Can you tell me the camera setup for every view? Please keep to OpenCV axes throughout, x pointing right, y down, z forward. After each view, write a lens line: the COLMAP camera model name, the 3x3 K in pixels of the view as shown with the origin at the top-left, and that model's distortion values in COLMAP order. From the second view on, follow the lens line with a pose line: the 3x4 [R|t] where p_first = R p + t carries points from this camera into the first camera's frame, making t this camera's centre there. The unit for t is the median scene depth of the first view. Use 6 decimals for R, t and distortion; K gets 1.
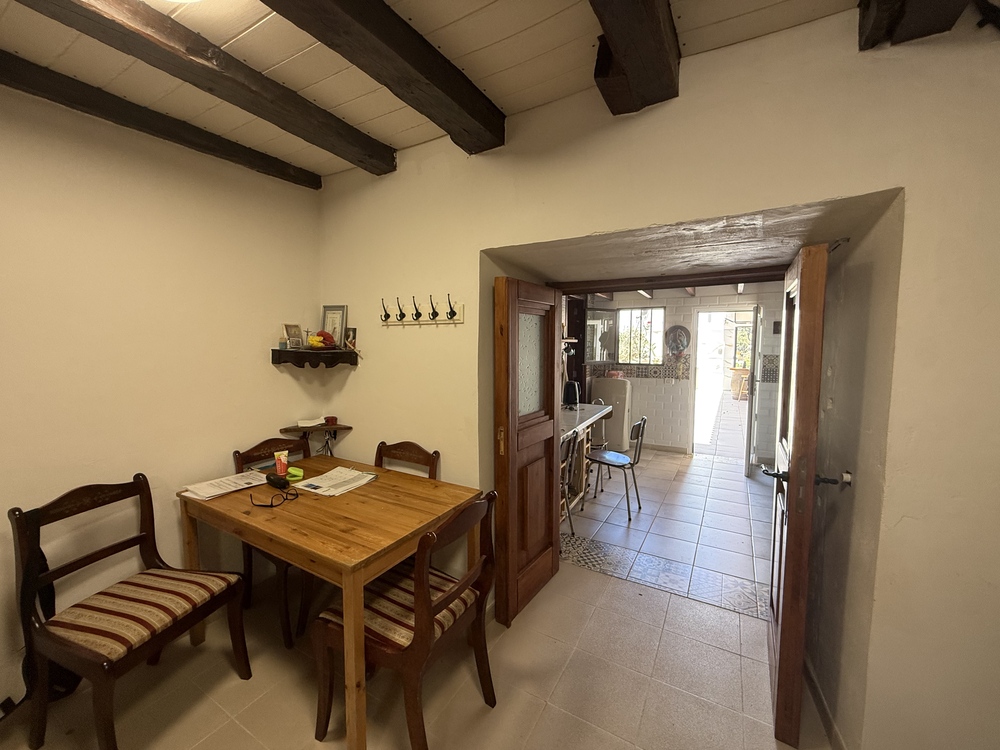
lens RADIAL K [[400.4, 0, 496.1], [0, 400.4, 373.9], [0, 0, 1]] dist [0.000998, 0.000107]
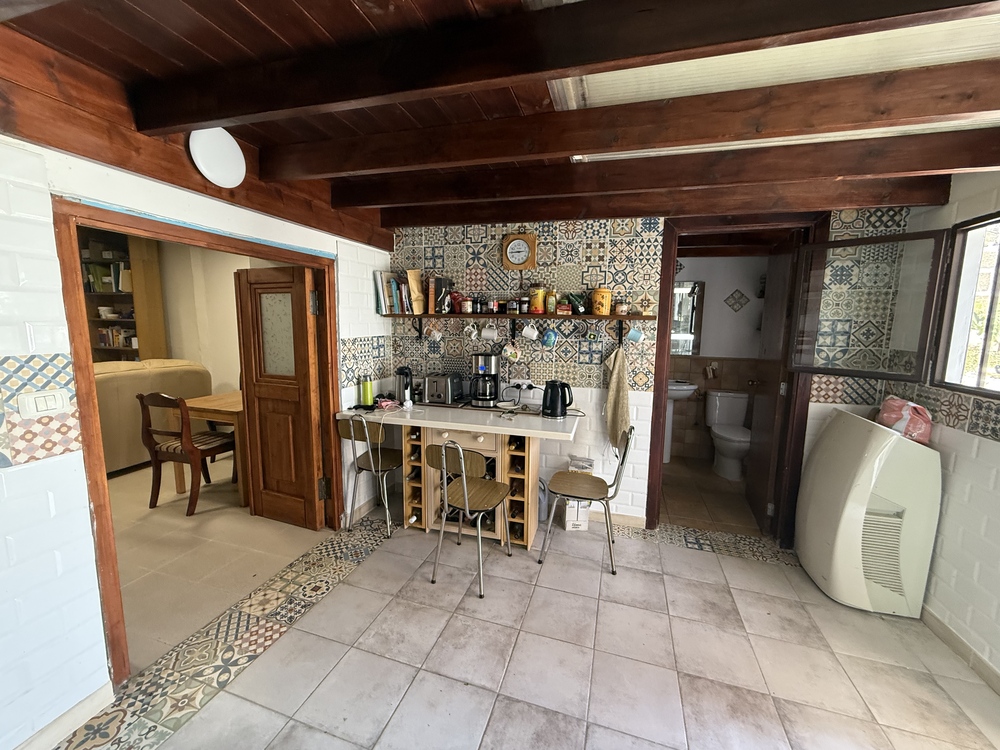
lens RADIAL K [[400.4, 0, 496.1], [0, 400.4, 373.9], [0, 0, 1]] dist [0.000998, 0.000107]
pose [[0.227716, 0.132880, -0.964618, 1.309582], [-0.100145, 0.988588, 0.112540, -0.085114], [0.968564, 0.070974, 0.238425, 1.255151]]
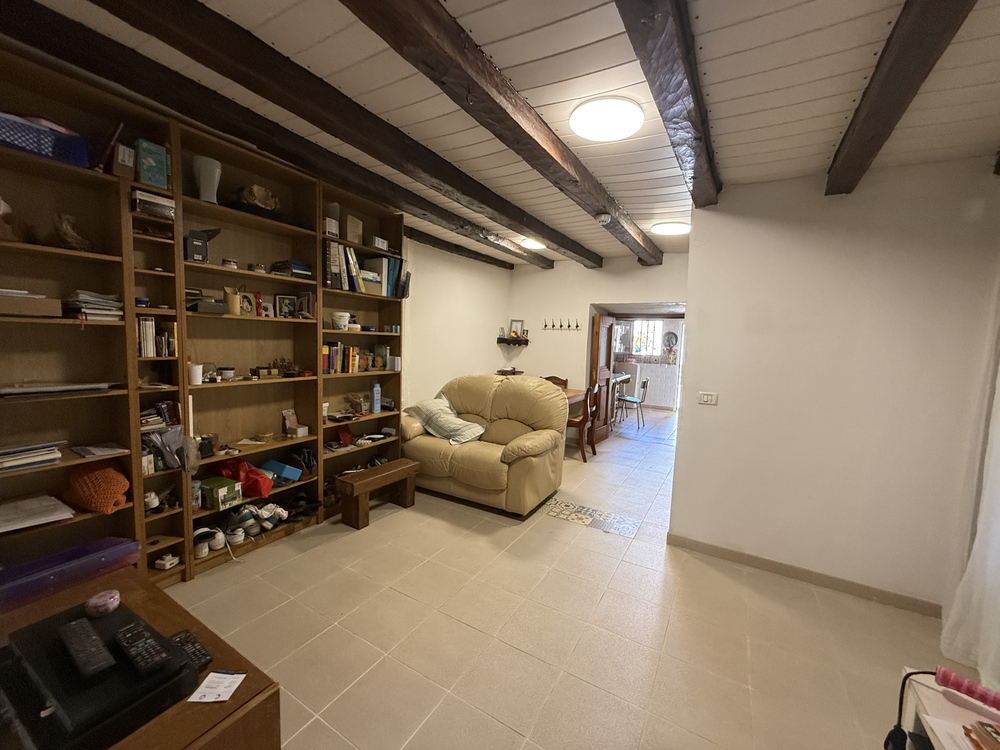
lens RADIAL K [[400.4, 0, 496.1], [0, 400.4, 373.9], [0, 0, 1]] dist [0.000998, 0.000107]
pose [[0.999359, 0.034437, -0.009797, -0.494731], [-0.034341, 0.999362, 0.009788, 0.127589], [0.010128, -0.009446, 0.999904, -1.351955]]
